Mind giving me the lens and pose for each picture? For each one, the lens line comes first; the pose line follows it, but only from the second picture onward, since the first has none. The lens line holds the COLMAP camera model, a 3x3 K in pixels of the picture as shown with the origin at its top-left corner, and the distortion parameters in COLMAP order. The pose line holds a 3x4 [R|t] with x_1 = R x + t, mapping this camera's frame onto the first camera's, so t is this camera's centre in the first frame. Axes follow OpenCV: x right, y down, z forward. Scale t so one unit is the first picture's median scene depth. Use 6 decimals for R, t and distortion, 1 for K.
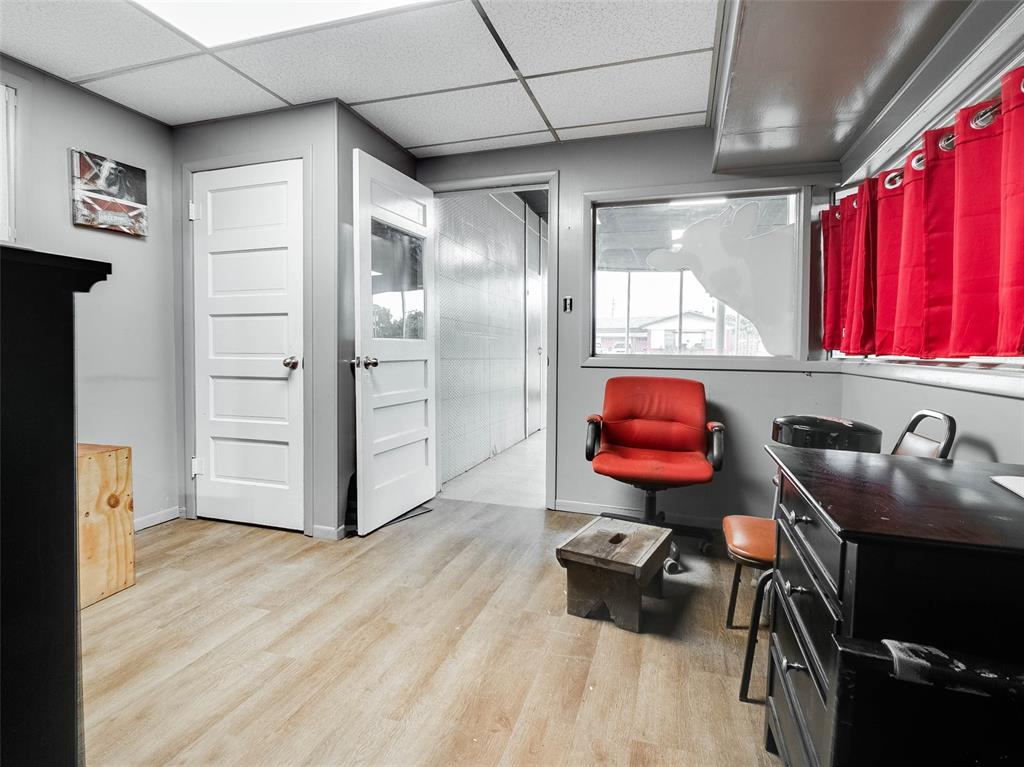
lens RADIAL K [[537.7, 0, 508.1], [0, 537.7, 376.0], [0, 0, 1]] dist [-0.007761, -0.006478]
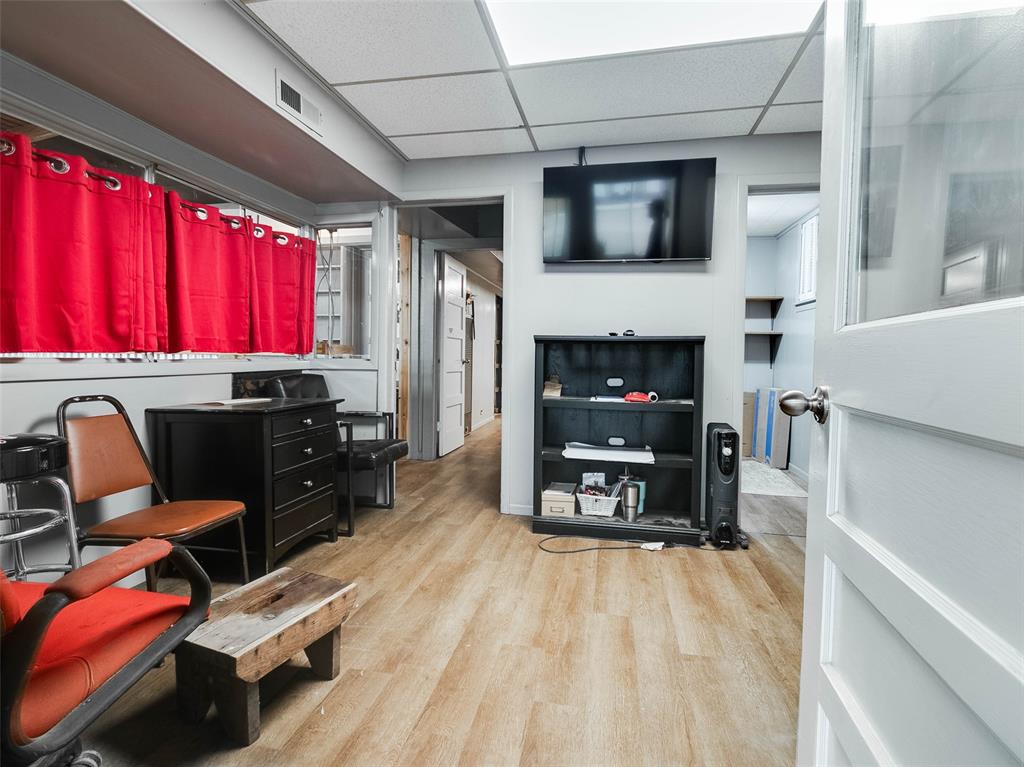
lens RADIAL K [[537.7, 0, 511.7], [0, 537.7, 382.6], [0, 0, 1]] dist [-0.007761, -0.006478]
pose [[-0.992574, -0.016210, -0.120556, -0.048208], [-0.027951, 0.994955, 0.096347, -0.094715], [0.118386, 0.099002, -0.988020, 1.906016]]
